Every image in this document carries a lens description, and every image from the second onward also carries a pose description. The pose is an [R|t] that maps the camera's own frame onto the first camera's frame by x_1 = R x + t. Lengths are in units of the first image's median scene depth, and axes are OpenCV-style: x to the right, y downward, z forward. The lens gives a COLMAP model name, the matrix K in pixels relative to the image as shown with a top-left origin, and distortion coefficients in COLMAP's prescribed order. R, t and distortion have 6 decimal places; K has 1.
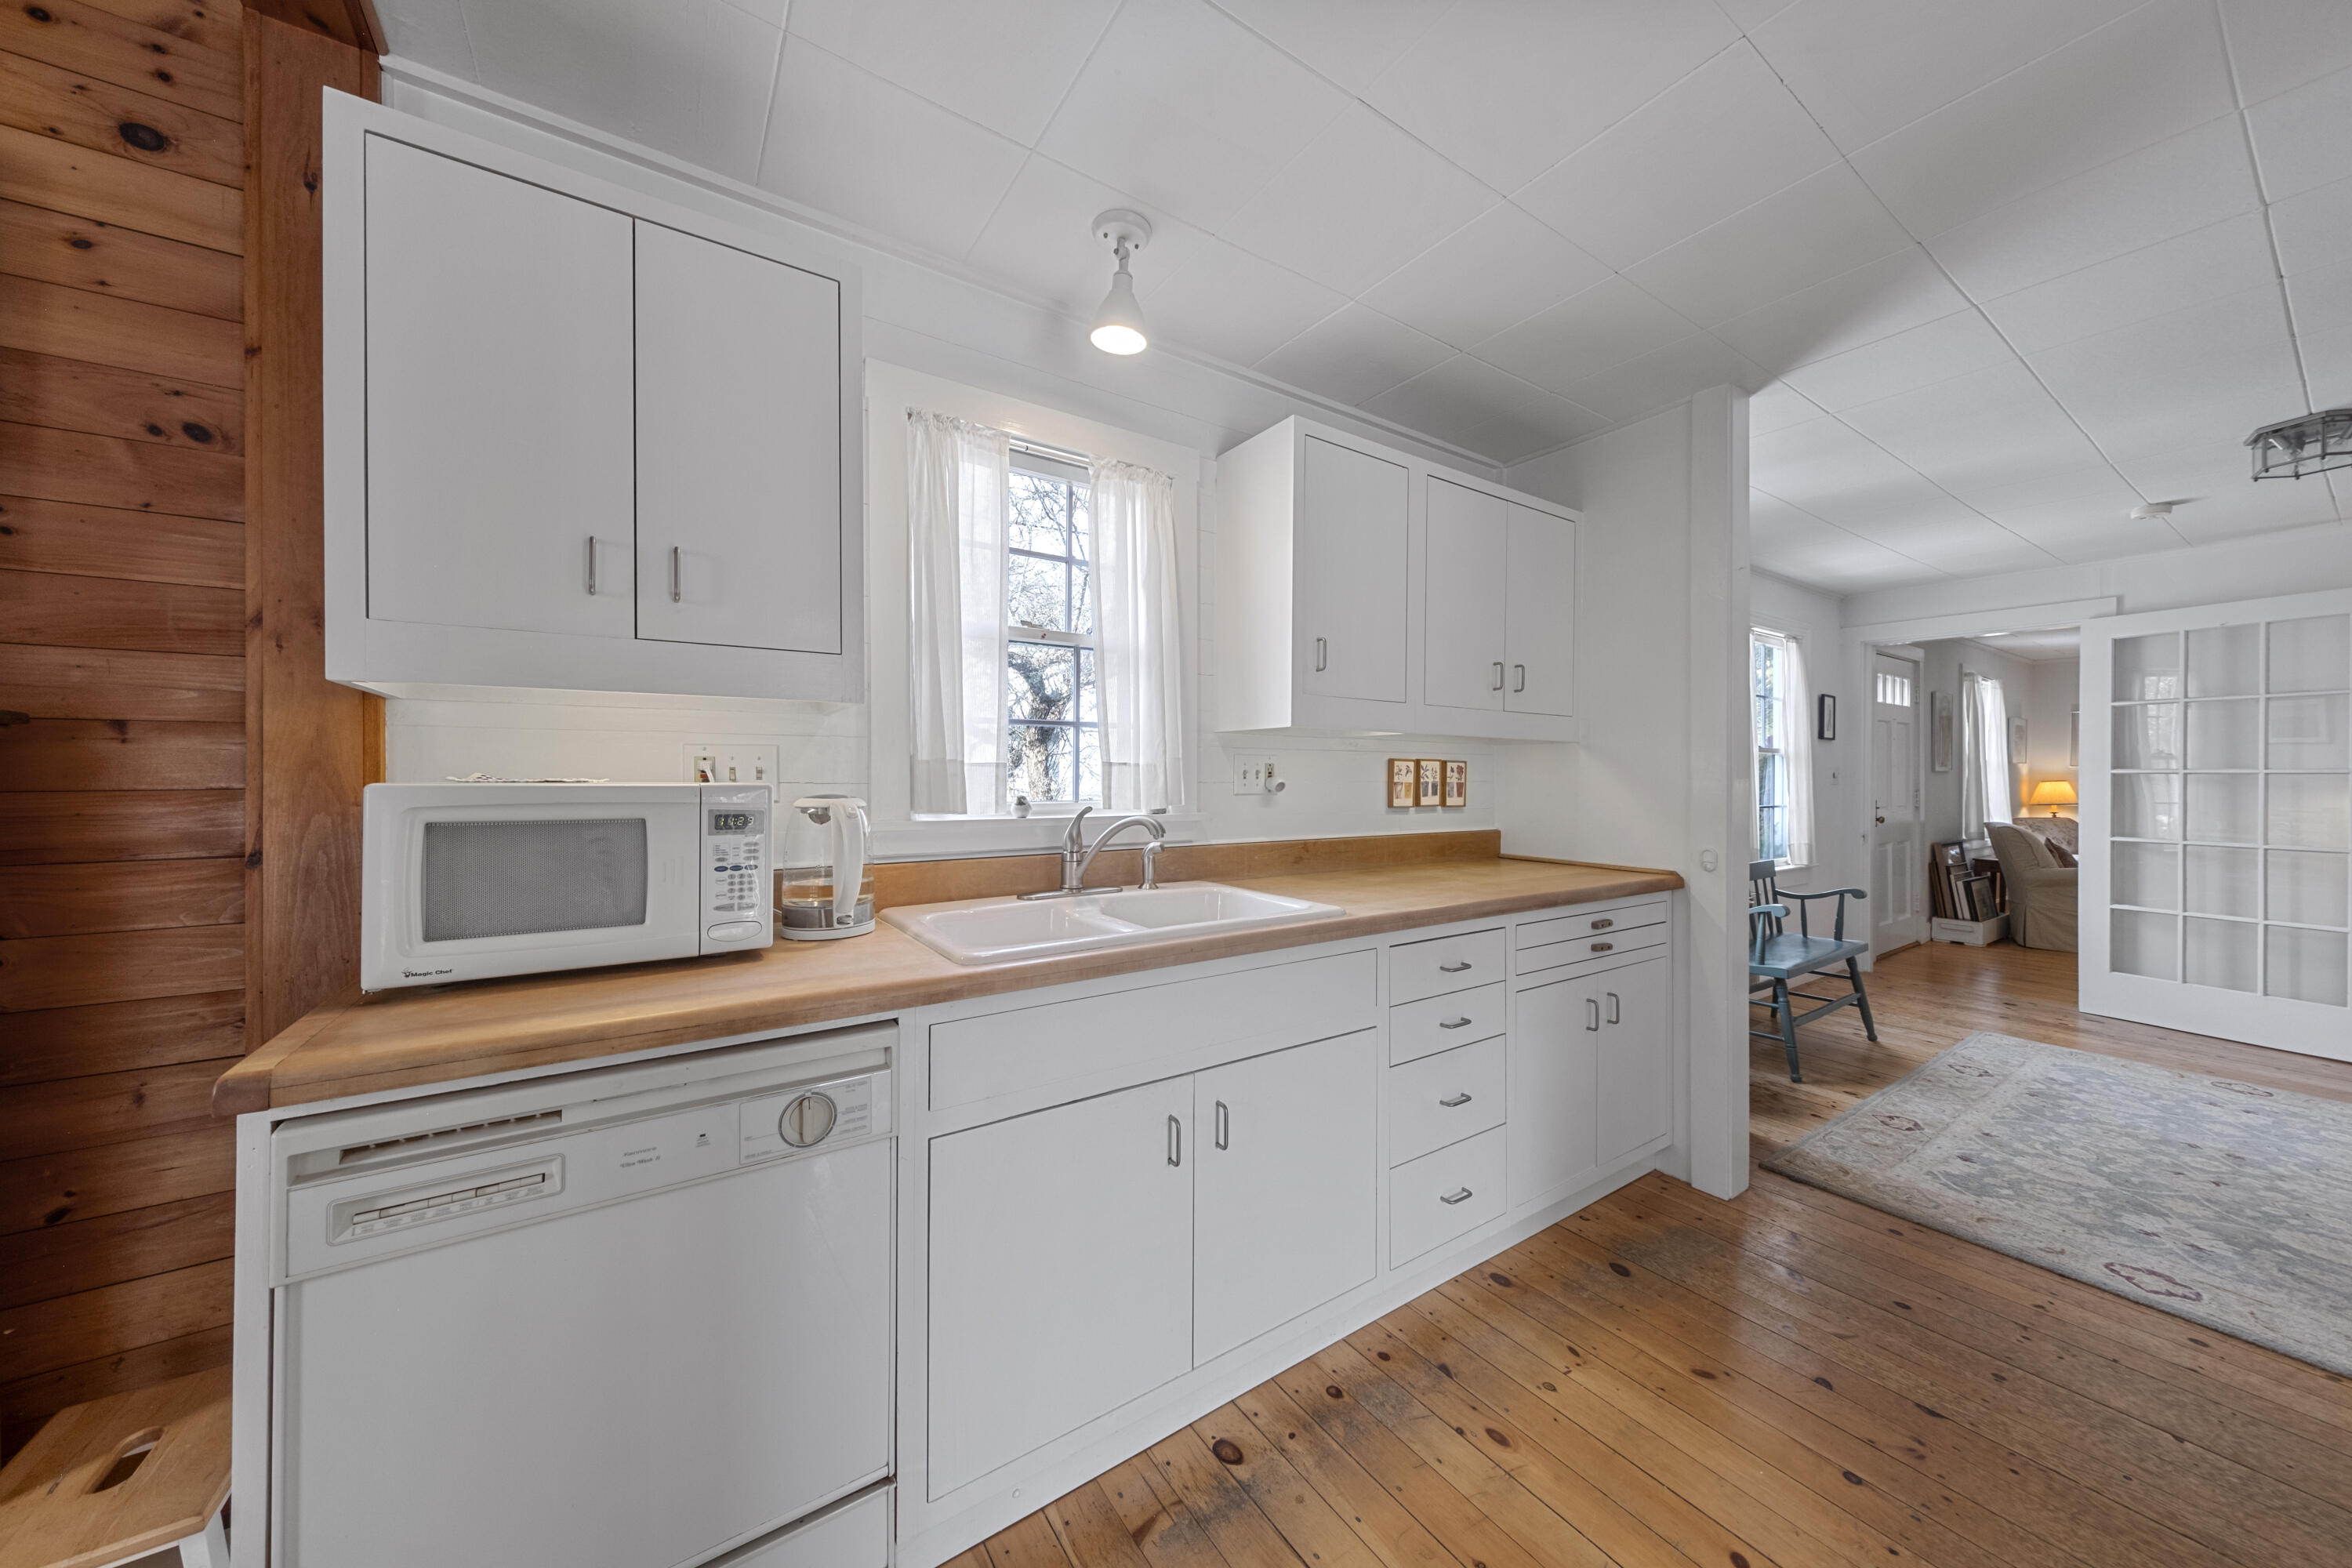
lens RADIAL K [[799.2, 0, 1177.9], [0, 799.2, 774.0], [0, 0, 1]] dist [-0.000519, -0.000078]
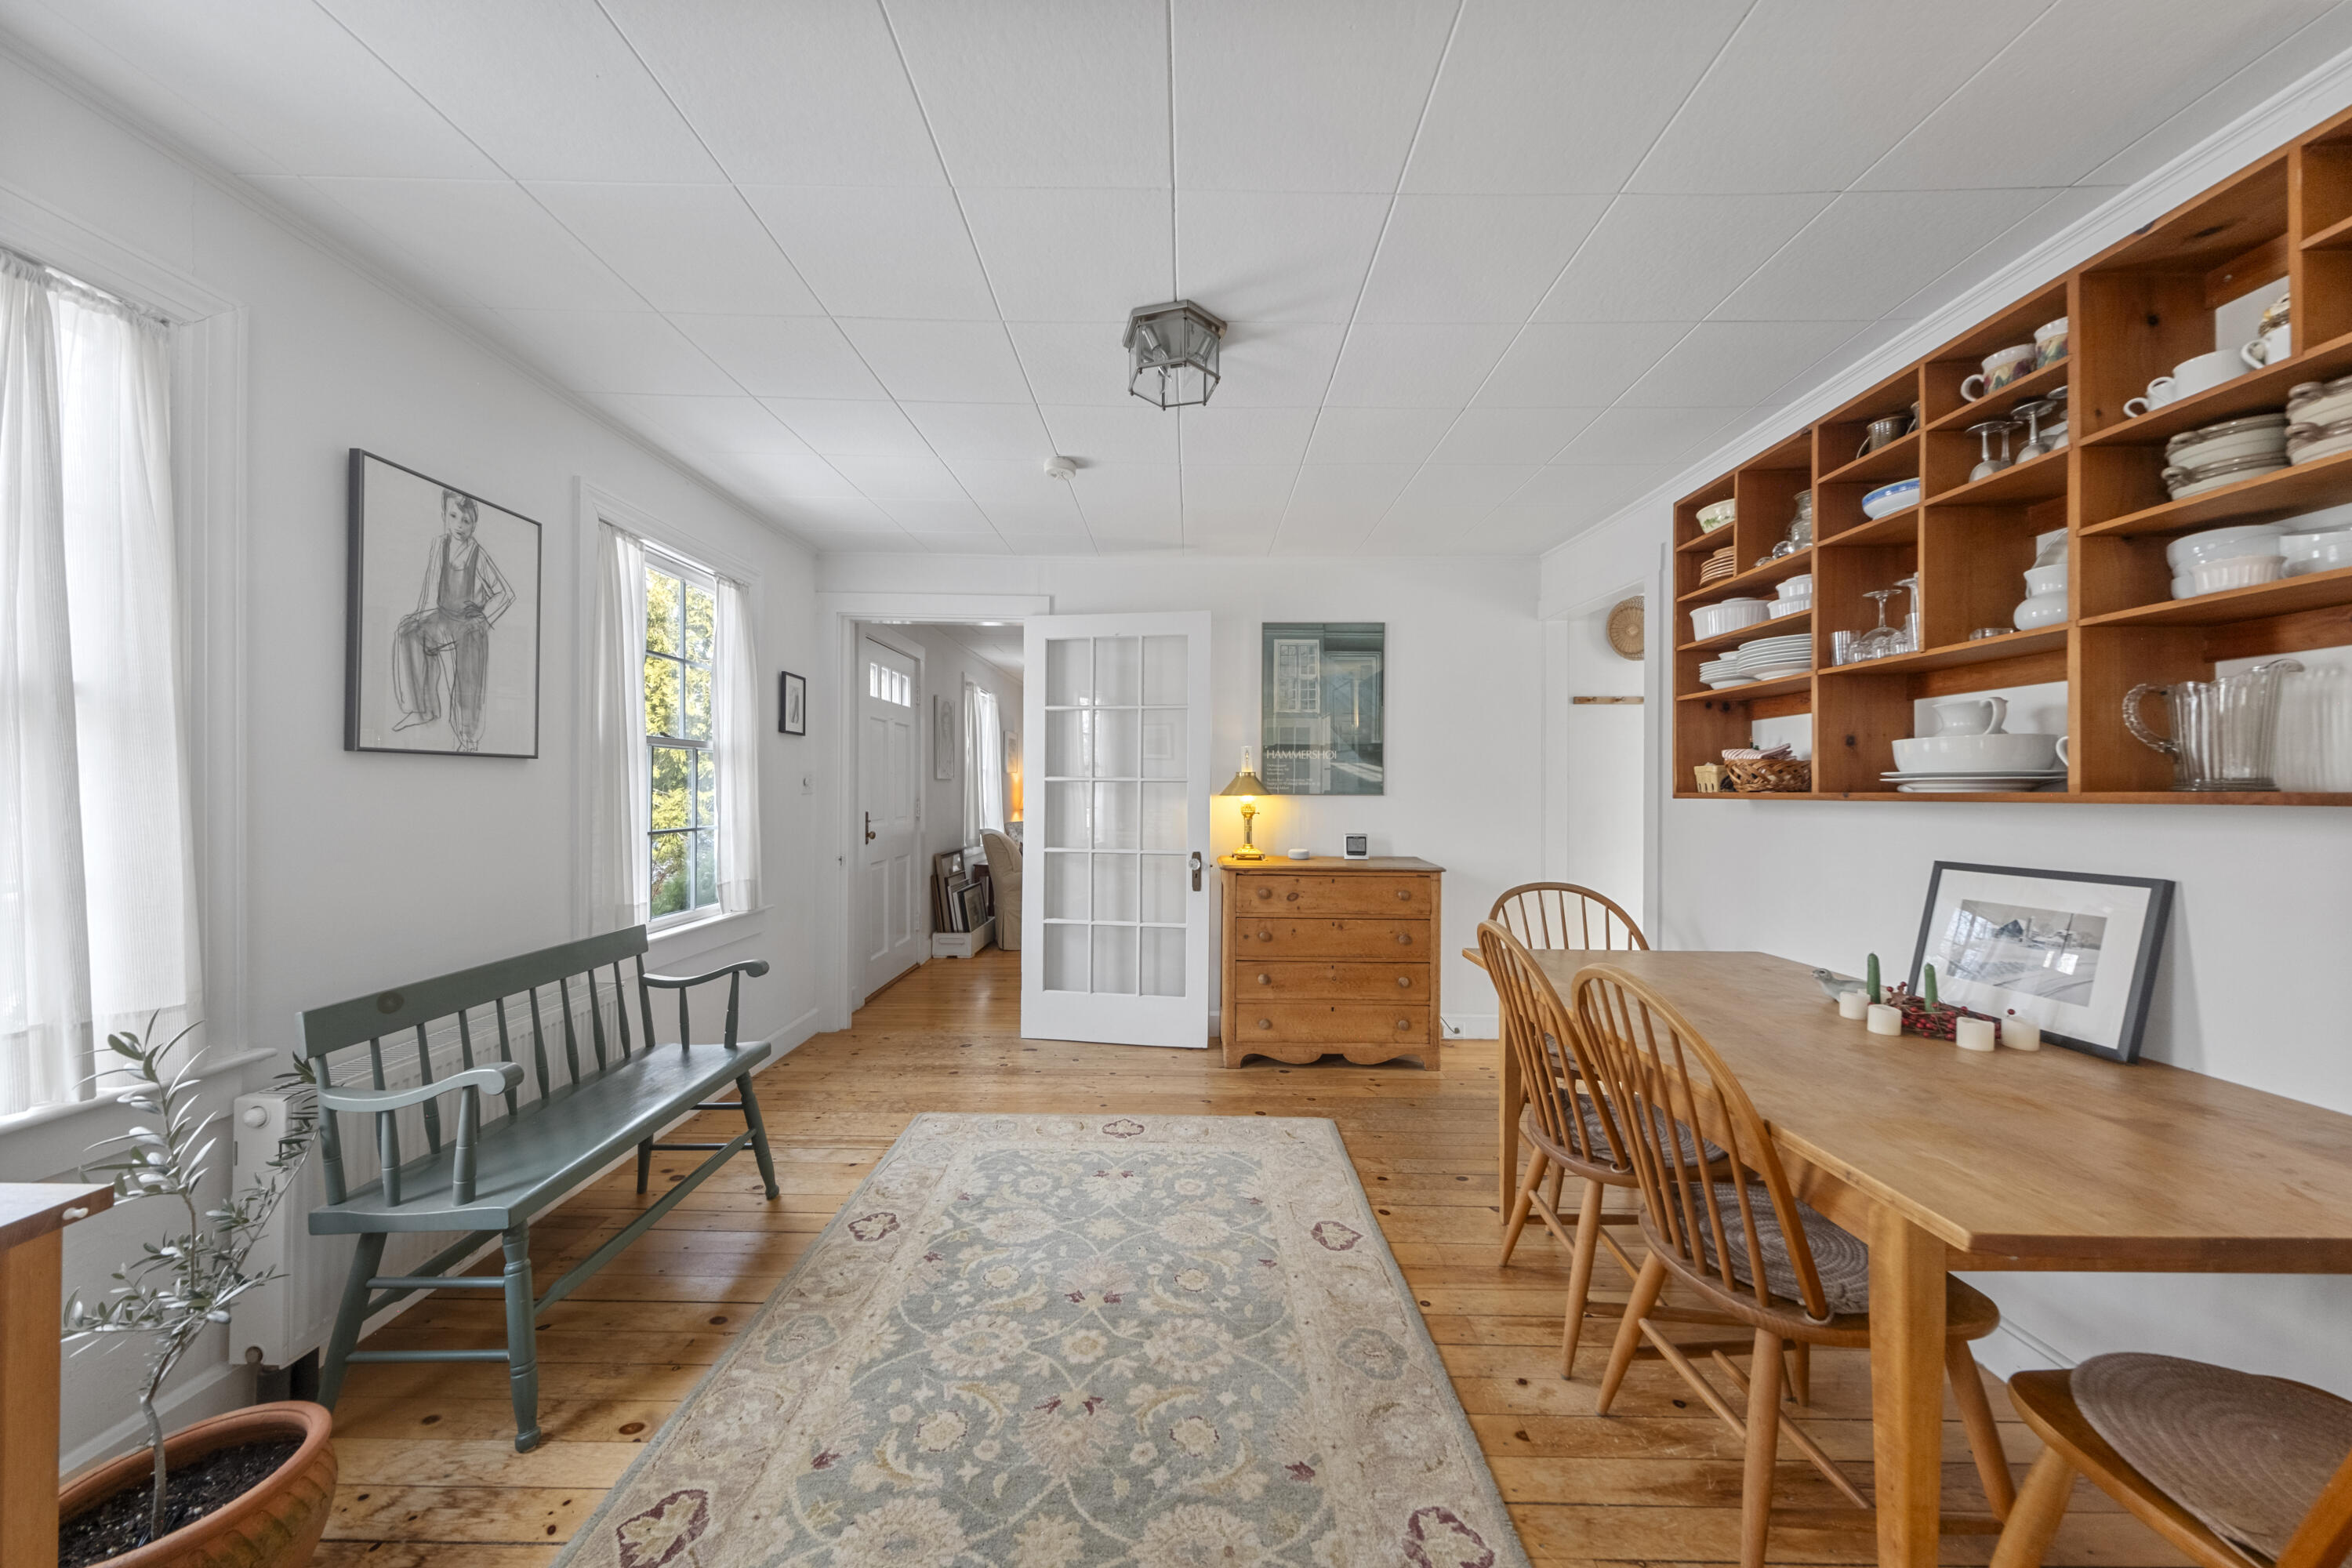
lens RADIAL K [[799.2, 0, 1175.0], [0, 799.2, 789.0], [0, 0, 1]] dist [-0.000519, -0.000078]
pose [[0.560934, -0.002192, 0.827858, 0.472804], [-0.004654, 0.999972, 0.005802, 0.002524], [-0.827848, -0.007108, 0.560908, 0.342417]]
